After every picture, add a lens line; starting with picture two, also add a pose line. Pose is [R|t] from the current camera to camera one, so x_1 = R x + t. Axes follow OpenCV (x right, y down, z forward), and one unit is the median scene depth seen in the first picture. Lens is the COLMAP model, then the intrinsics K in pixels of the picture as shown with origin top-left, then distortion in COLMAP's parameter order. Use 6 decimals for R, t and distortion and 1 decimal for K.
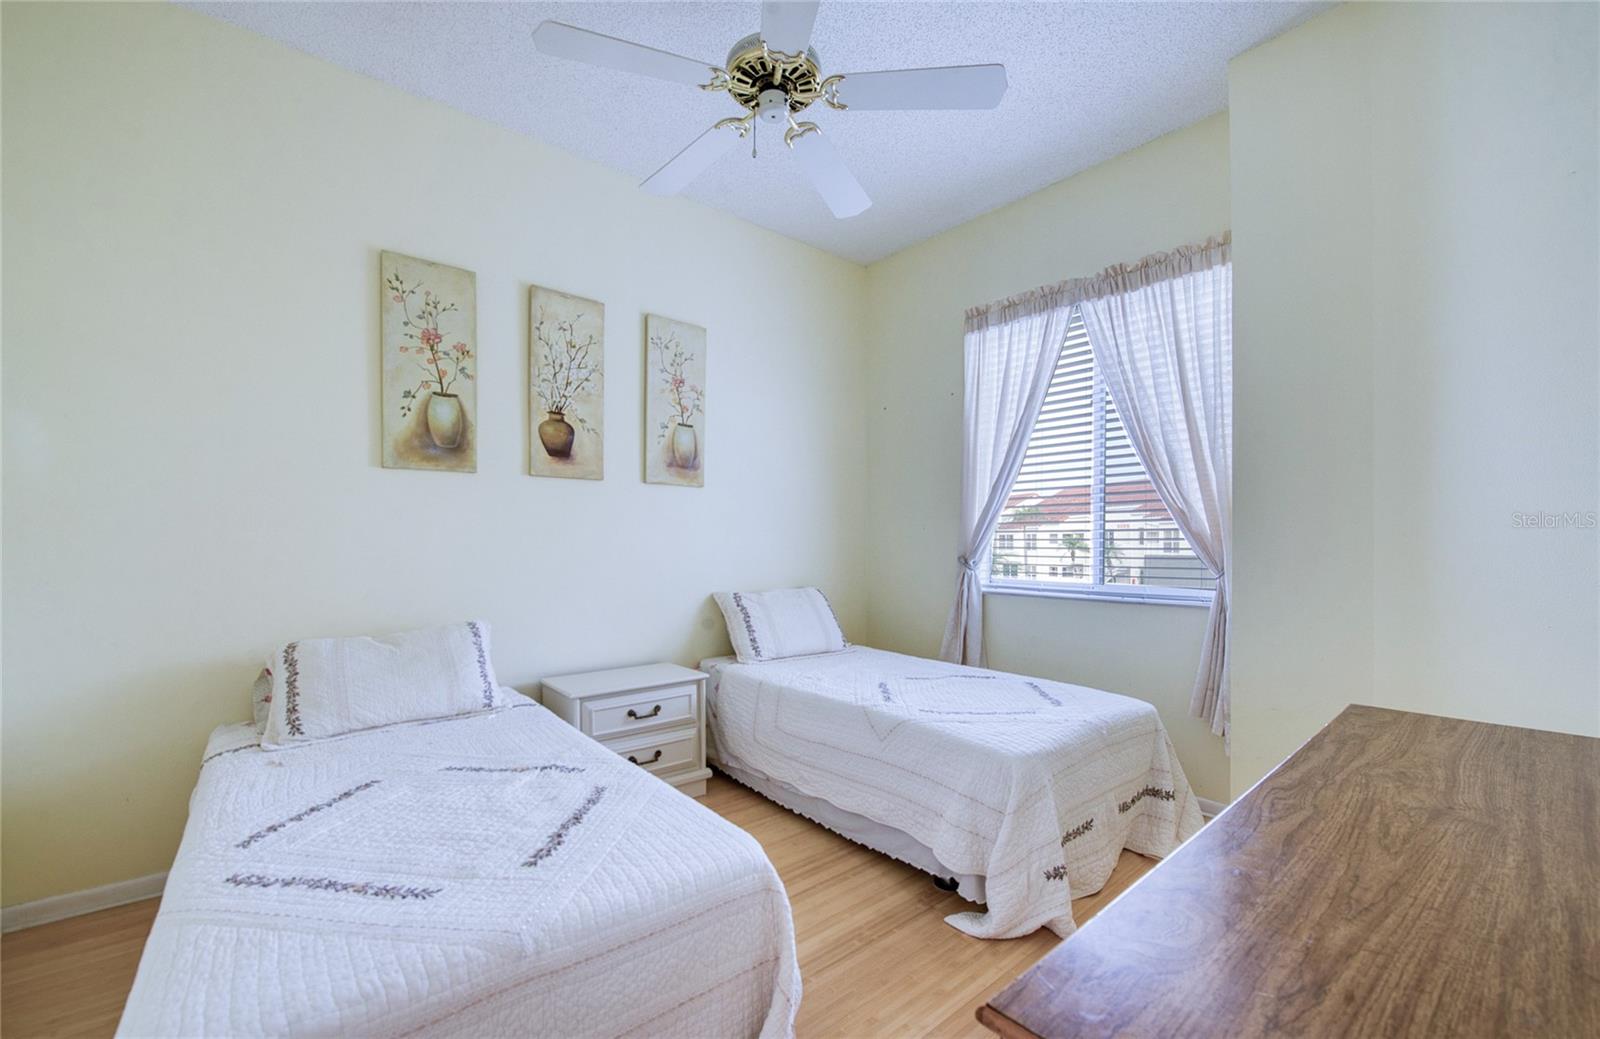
lens RADIAL K [[642.2, 0, 797.4], [0, 642.2, 549.0], [0, 0, 1]] dist [-0.017544, 0.000028]
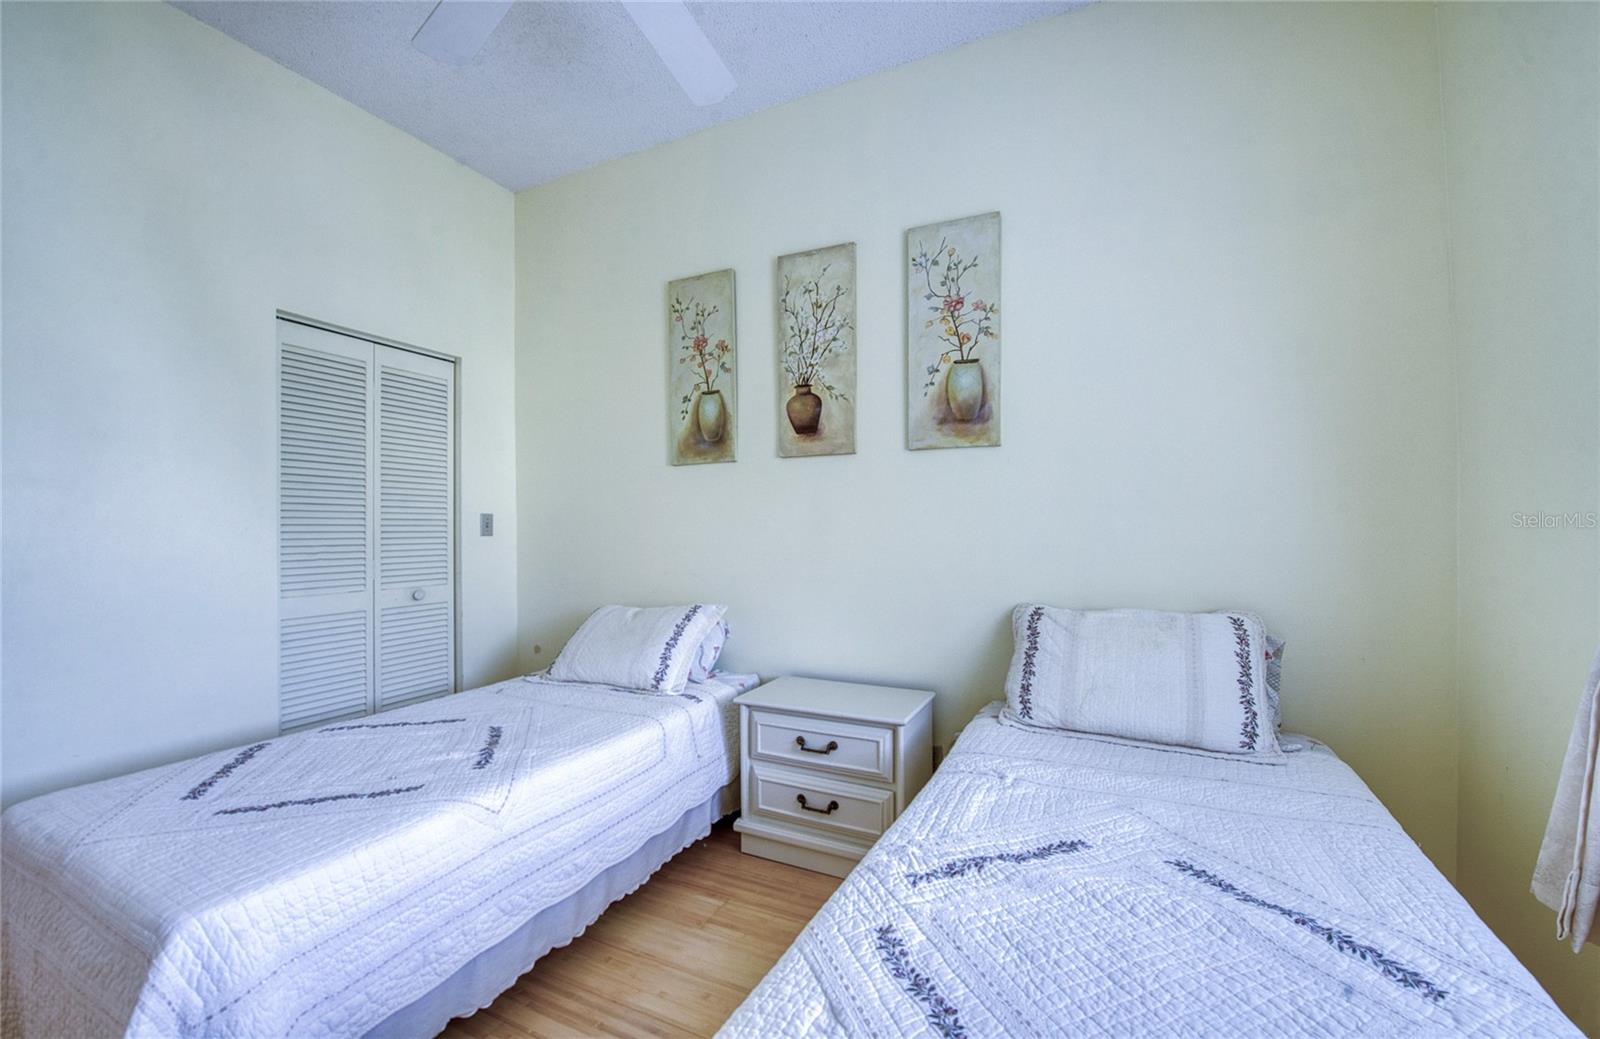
lens RADIAL K [[642.2, 0, 799.9], [0, 642.2, 522.5], [0, 0, 1]] dist [-0.017544, 0.000028]
pose [[0.412248, -0.010549, -0.911010, 0.446869], [-0.000911, 0.999928, -0.011991, -0.008335], [0.911071, 0.005773, 0.412209, 0.622801]]
